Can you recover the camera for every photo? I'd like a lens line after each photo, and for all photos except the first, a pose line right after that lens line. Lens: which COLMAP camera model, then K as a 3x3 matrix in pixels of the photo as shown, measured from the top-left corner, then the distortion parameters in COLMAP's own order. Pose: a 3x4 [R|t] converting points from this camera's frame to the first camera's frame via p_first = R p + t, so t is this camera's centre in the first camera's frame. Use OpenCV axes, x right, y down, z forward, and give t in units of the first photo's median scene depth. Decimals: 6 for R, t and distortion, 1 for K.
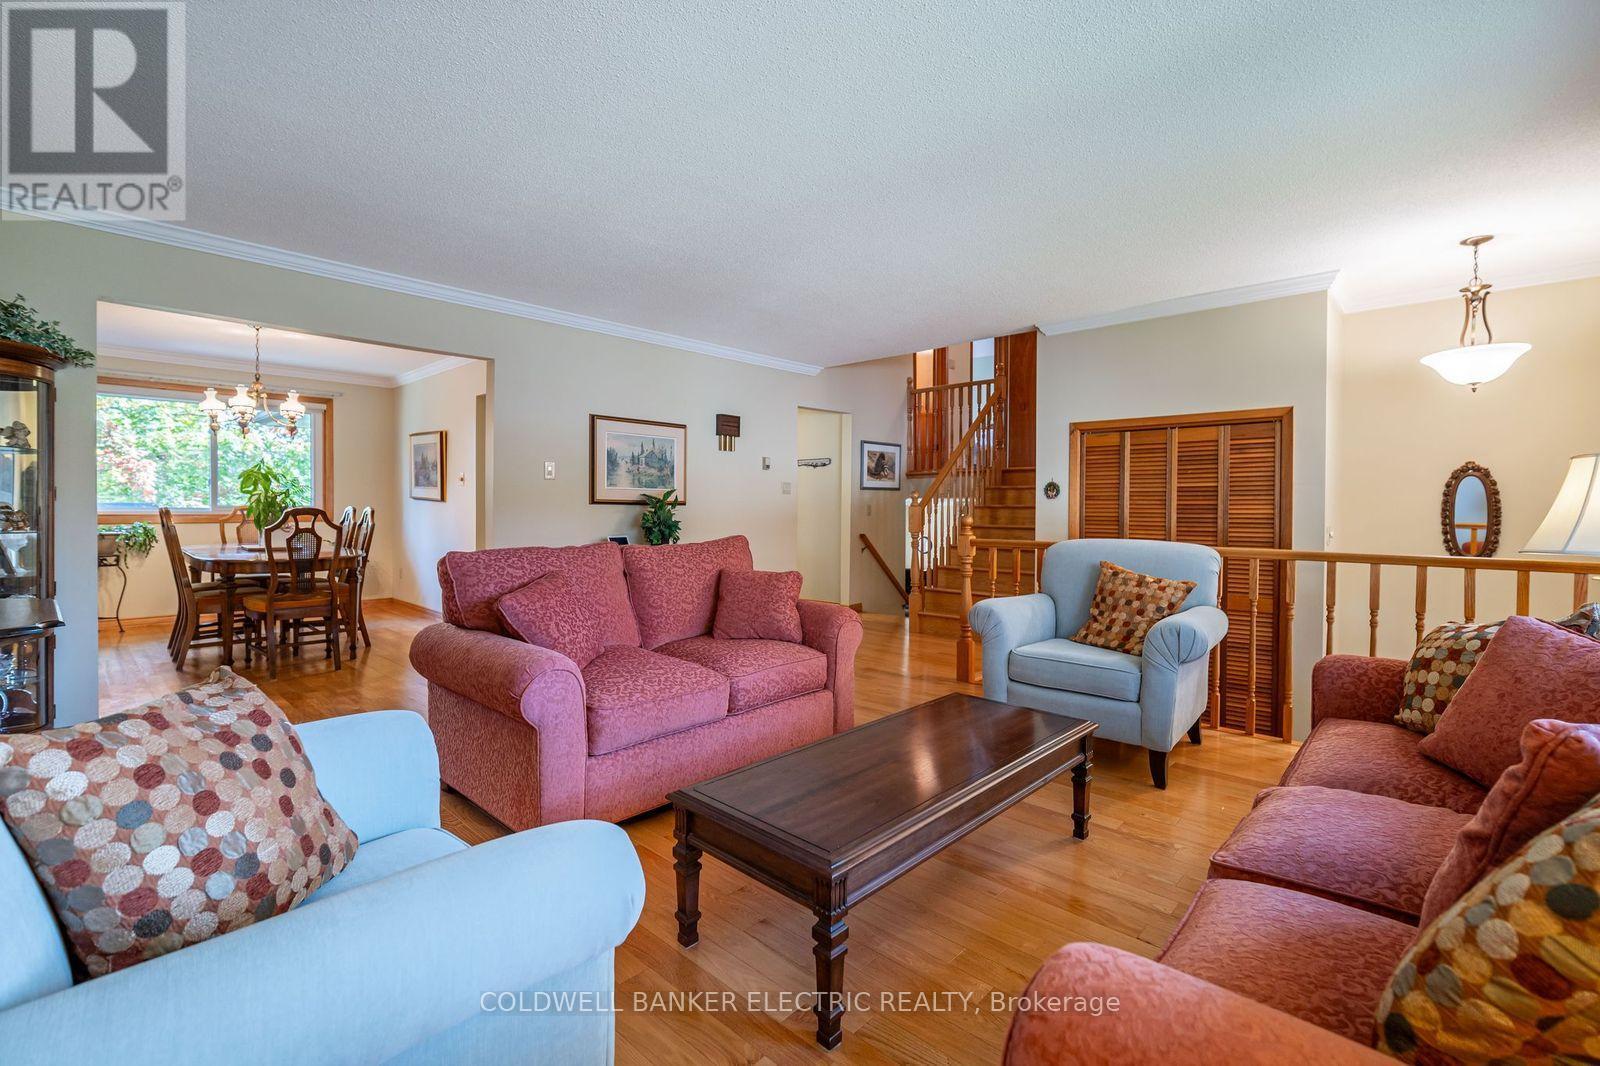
lens RADIAL K [[713.7, 0, 802.0], [0, 713.7, 517.3], [0, 0, 1]] dist [0.000485, 0.000000]
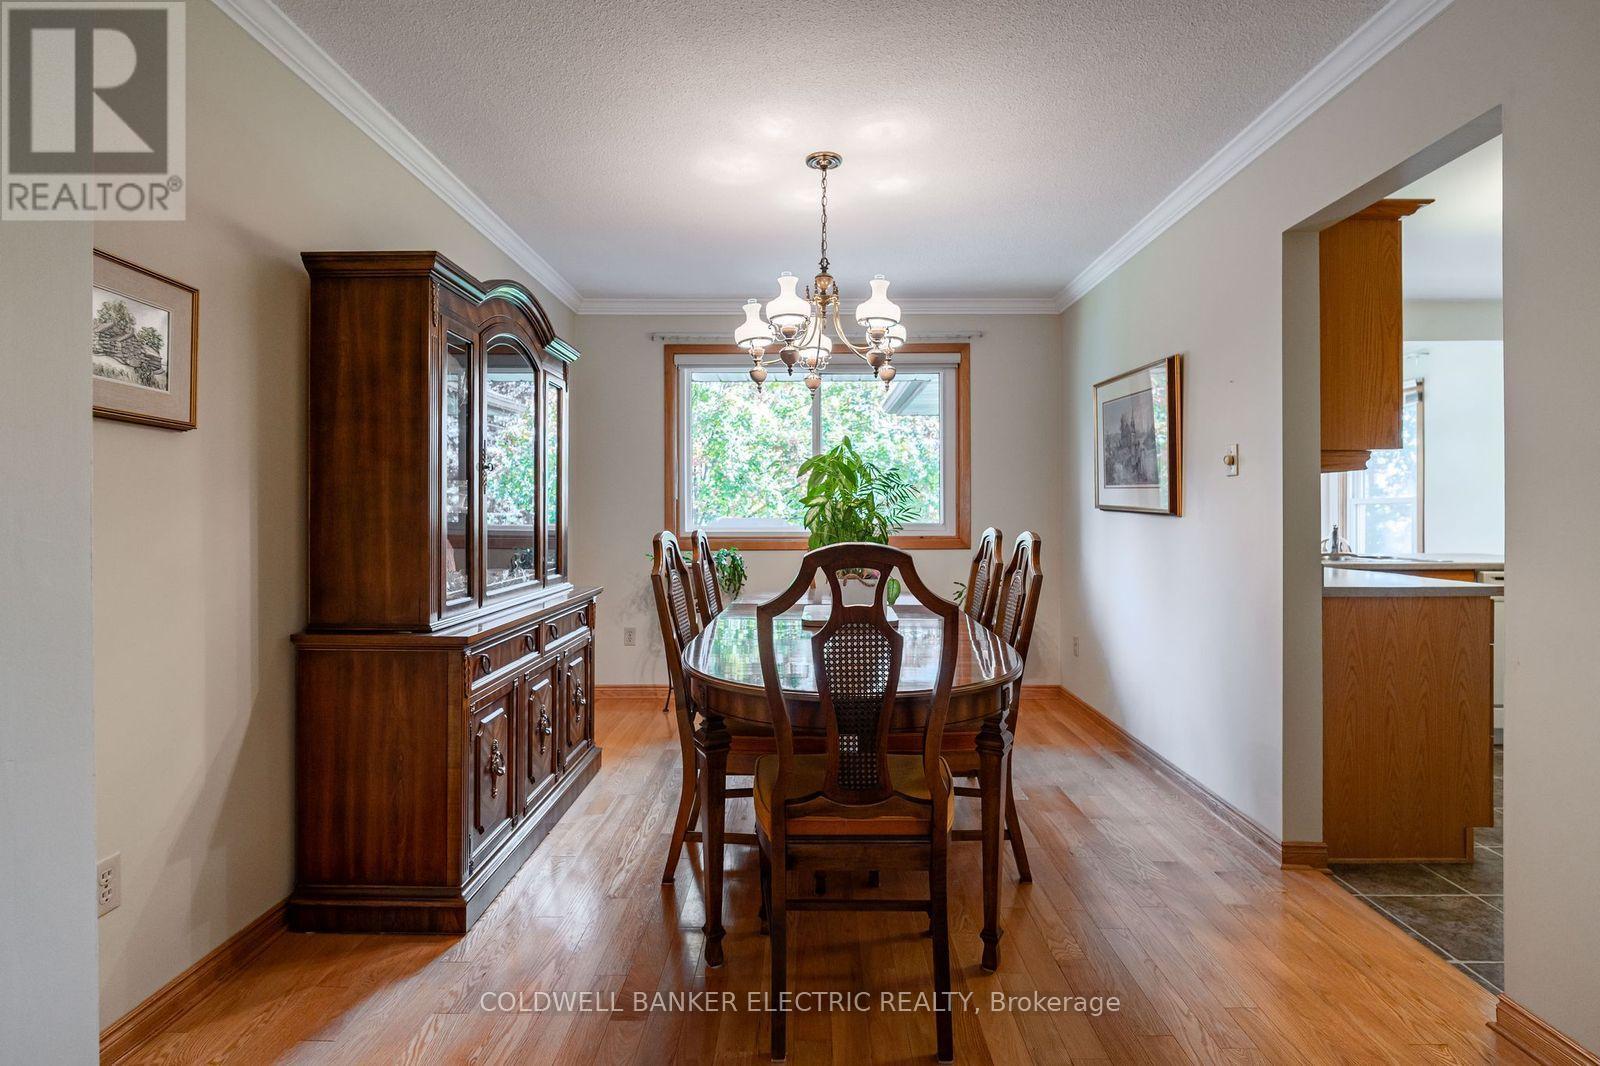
lens RADIAL K [[713.7, 0, 803.2], [0, 713.7, 518.1], [0, 0, 1]] dist [0.000485, 0.000000]
pose [[0.671175, -0.000396, -0.741299, -0.364216], [-0.007648, 0.999943, -0.007459, -0.017018], [0.741260, 0.010675, 0.671134, 0.587494]]
